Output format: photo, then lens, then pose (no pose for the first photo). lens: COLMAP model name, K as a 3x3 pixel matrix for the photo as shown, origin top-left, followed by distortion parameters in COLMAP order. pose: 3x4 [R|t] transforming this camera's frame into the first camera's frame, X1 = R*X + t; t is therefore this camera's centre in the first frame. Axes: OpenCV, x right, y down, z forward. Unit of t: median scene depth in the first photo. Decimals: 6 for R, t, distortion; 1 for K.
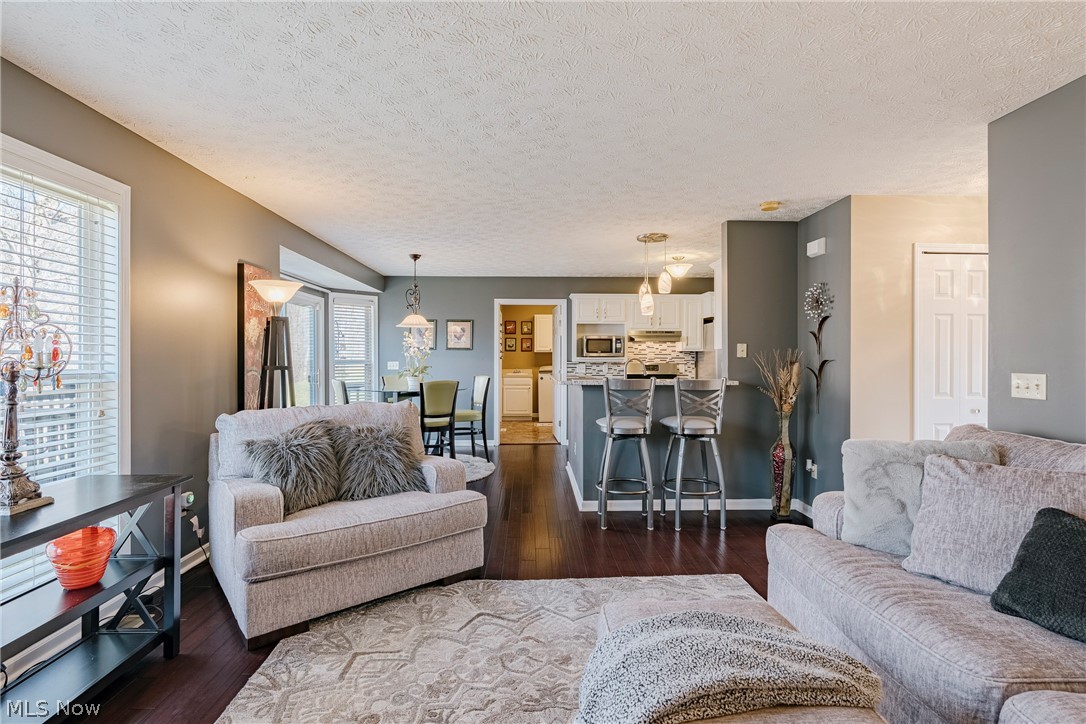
lens RADIAL K [[528.2, 0, 548.5], [0, 528.2, 360.7], [0, 0, 1]] dist [-0.011102, 0.002644]
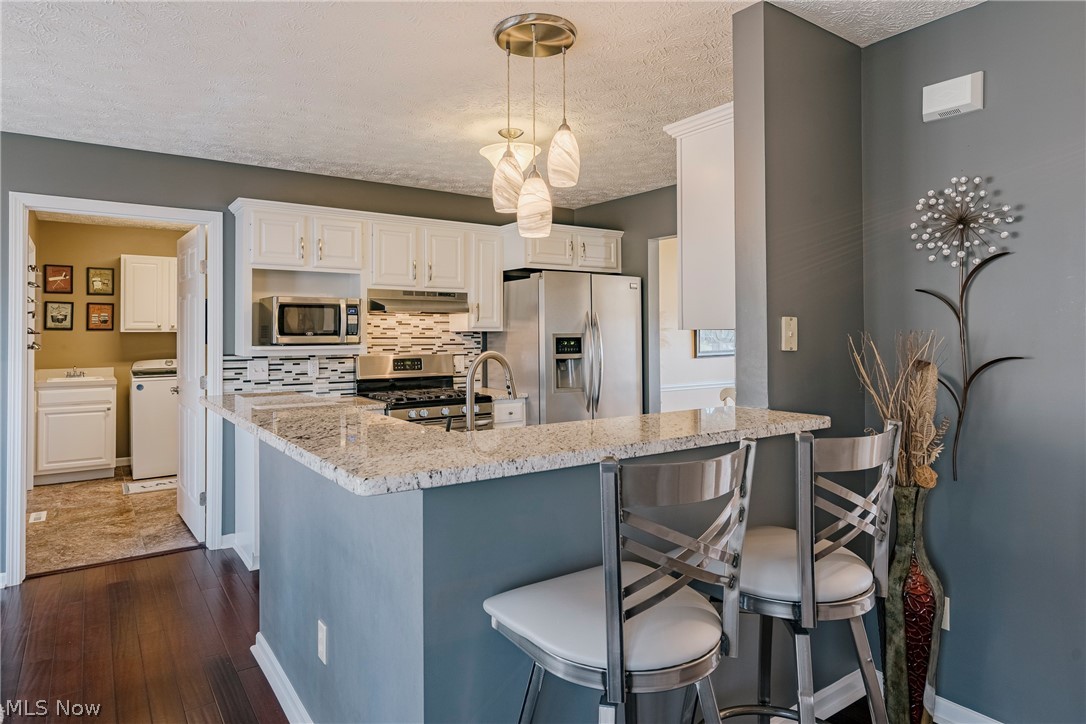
lens RADIAL K [[648.2, 0, 541.2], [0, 648.2, 328.0], [0, 0, 1]] dist [0.001950, 0.001839]
pose [[0.840410, 0.002422, 0.541946, -0.034450], [0.007570, 0.999840, -0.016207, -0.010250], [-0.541898, 0.017723, 0.840257, 0.404903]]
